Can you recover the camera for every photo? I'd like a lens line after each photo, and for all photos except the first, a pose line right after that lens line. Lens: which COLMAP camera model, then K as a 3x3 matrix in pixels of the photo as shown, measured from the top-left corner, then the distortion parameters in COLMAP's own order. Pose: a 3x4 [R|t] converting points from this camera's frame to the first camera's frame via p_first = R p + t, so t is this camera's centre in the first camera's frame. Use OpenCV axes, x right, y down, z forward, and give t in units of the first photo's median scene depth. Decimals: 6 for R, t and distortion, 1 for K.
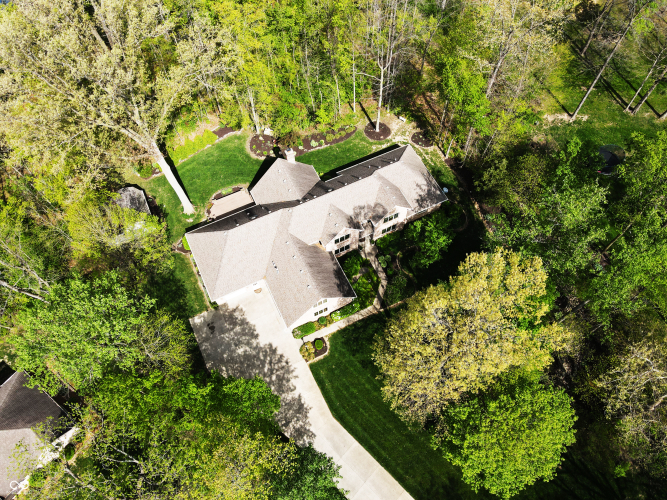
lens RADIAL K [[490.0, 0, 334.0], [0, 490.0, 251.1], [0, 0, 1]] dist [0.026640, -0.004073]
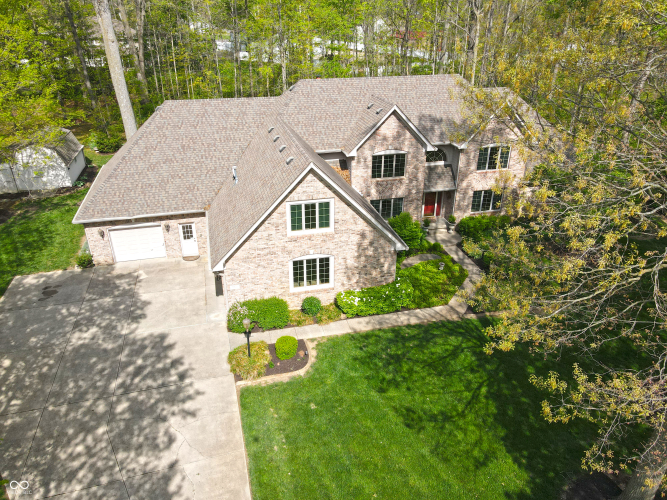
lens RADIAL K [[490.0, 0, 337.4], [0, 490.0, 246.5], [0, 0, 1]] dist [0.026640, -0.004073]
pose [[0.980382, 0.088500, -0.176123, 0.057622], [-0.175146, 0.801024, -0.572437, 0.312446], [0.090418, 0.592054, 0.800810, 0.647584]]
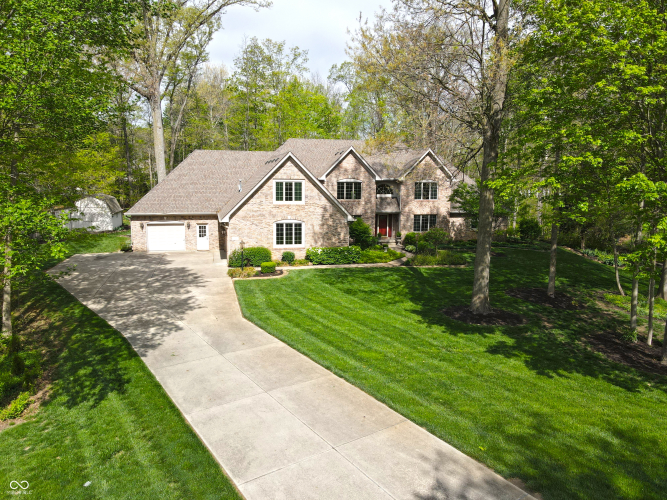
lens RADIAL K [[490.0, 0, 335.8], [0, 490.0, 253.8], [0, 0, 1]] dist [0.026640, -0.004073]
pose [[0.979327, 0.032823, -0.199604, 0.132210], [-0.180762, 0.584911, -0.790699, 0.545935], [0.090797, 0.810433, 0.578752, 0.668229]]
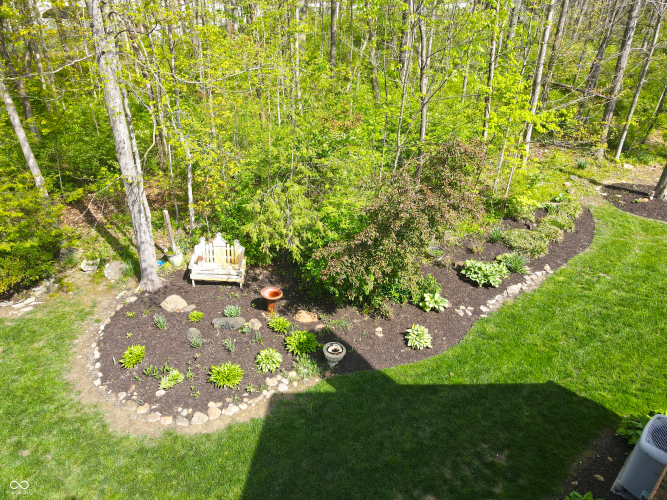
lens RADIAL K [[490.0, 0, 333.4], [0, 490.0, 250.6], [0, 0, 1]] dist [0.026640, -0.004073]
pose [[0.947401, -0.151788, 0.281766, -0.170054], [0.278203, 0.825806, -0.490558, -0.181585], [-0.158224, 0.543144, 0.824597, 1.015237]]
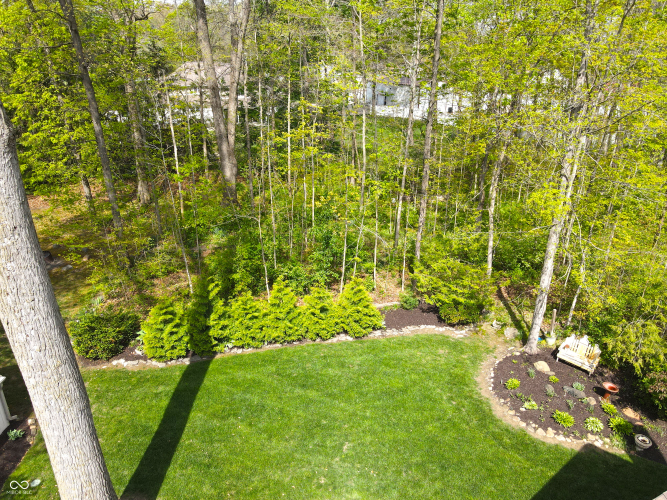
lens RADIAL K [[490.0, 0, 334.1], [0, 490.0, 251.2], [0, 0, 1]] dist [0.026640, -0.004073]
pose [[0.903103, 0.171272, -0.393790, -0.186061], [-0.383556, 0.734090, -0.560353, -0.107413], [0.193104, 0.657097, 0.728652, 0.899026]]
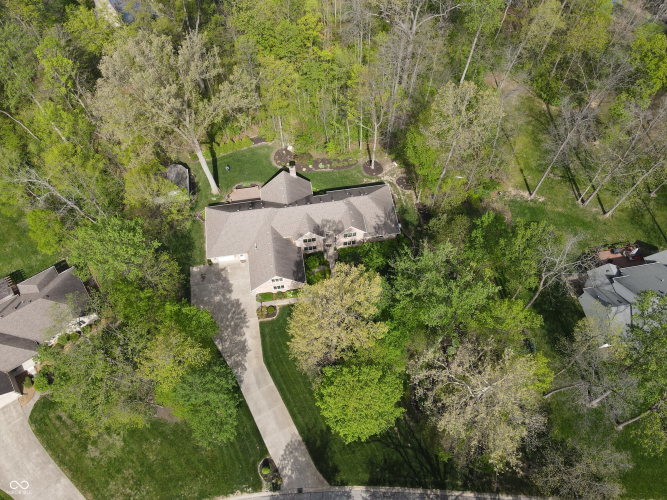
lens RADIAL K [[490.0, 0, 330.2], [0, 490.0, 249.7], [0, 0, 1]] dist [0.026640, -0.004073]
pose [[0.954902, 0.264307, -0.135290, 0.255745], [-0.266066, 0.963941, 0.005237, -0.021677], [0.131795, 0.030995, 0.990792, -0.323893]]
